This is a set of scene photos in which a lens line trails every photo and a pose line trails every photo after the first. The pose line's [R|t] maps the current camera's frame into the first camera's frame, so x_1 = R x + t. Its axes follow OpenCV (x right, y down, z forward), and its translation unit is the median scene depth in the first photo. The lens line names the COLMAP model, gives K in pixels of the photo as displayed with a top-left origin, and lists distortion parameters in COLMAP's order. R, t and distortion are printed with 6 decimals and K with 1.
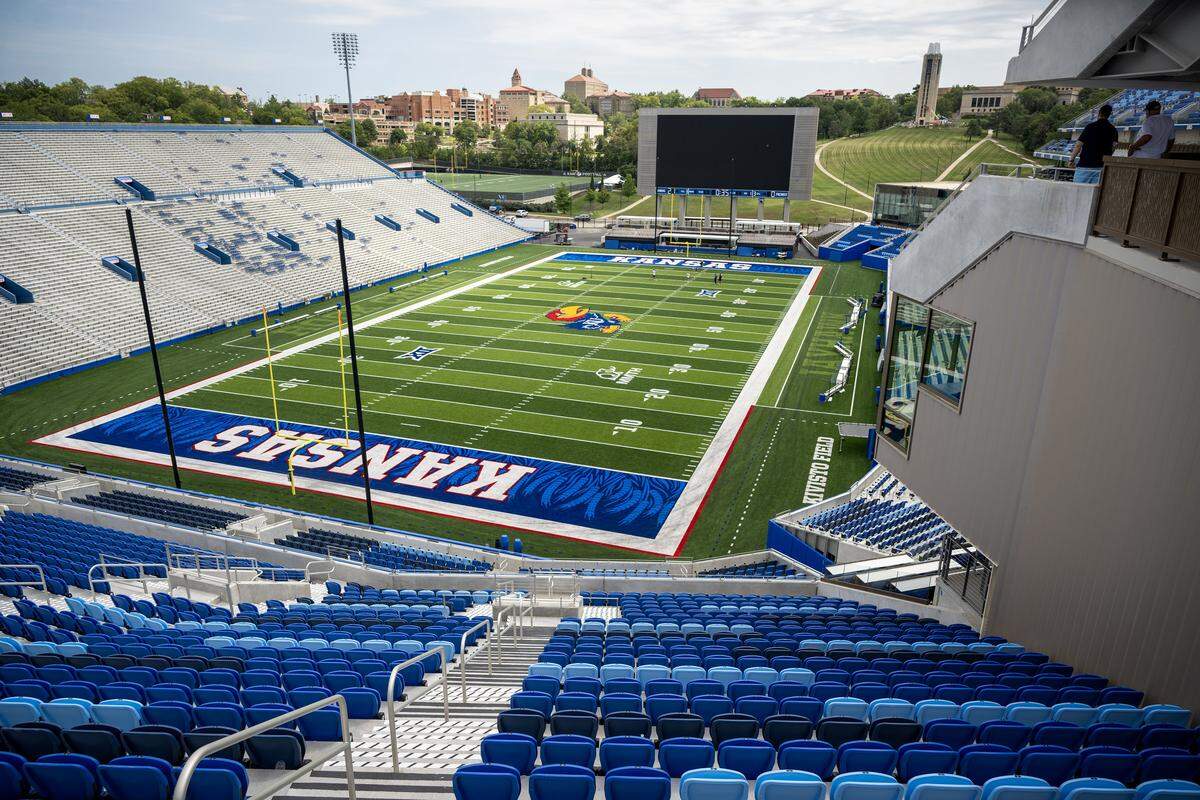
lens RADIAL K [[814.2, 0, 600.0], [0, 814.2, 400.0], [0, 0, 1]] dist [0.027003, -0.000608]
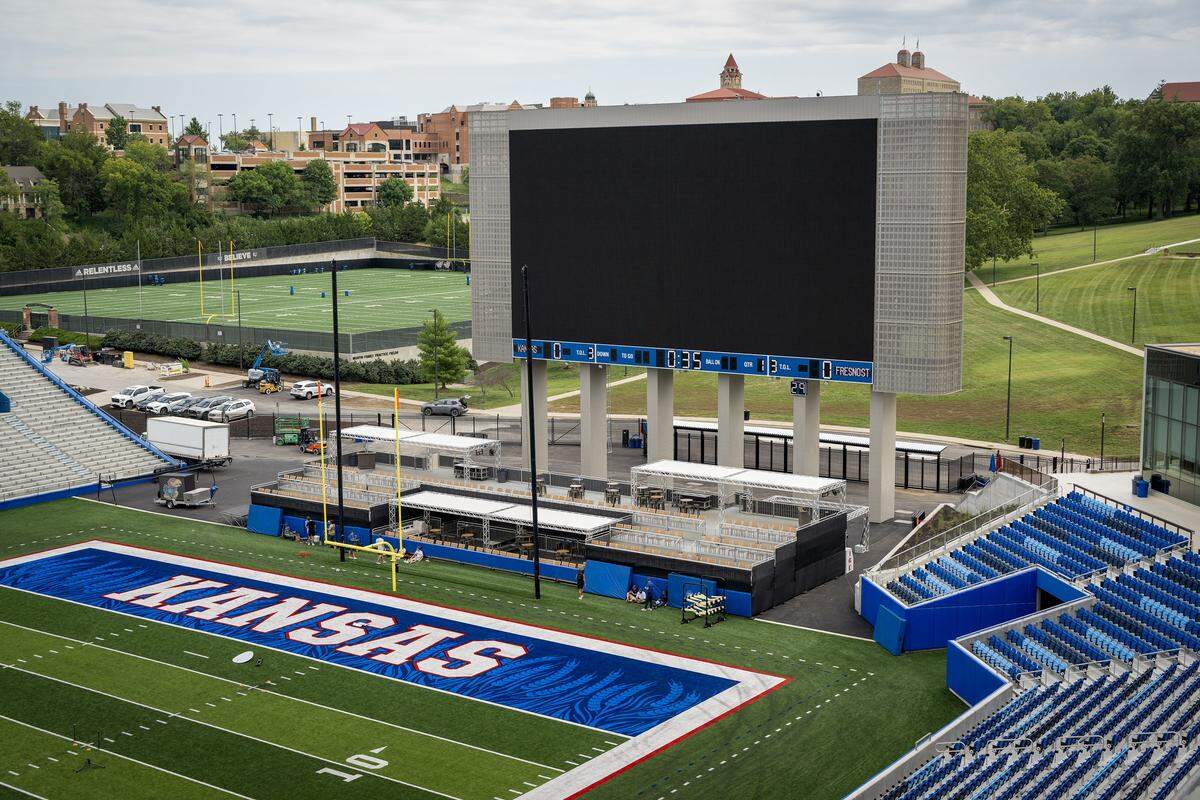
lens RADIAL K [[1554.9, 0, 600.0], [0, 1554.9, 400.0], [0, 0, 1]] dist [0.014987, 0.005108]
pose [[-0.963530, -0.020550, 0.266810, -0.887281], [0.101408, 0.894643, 0.435120, -0.653643], [-0.247641, 0.446308, -0.859932, 1.979873]]
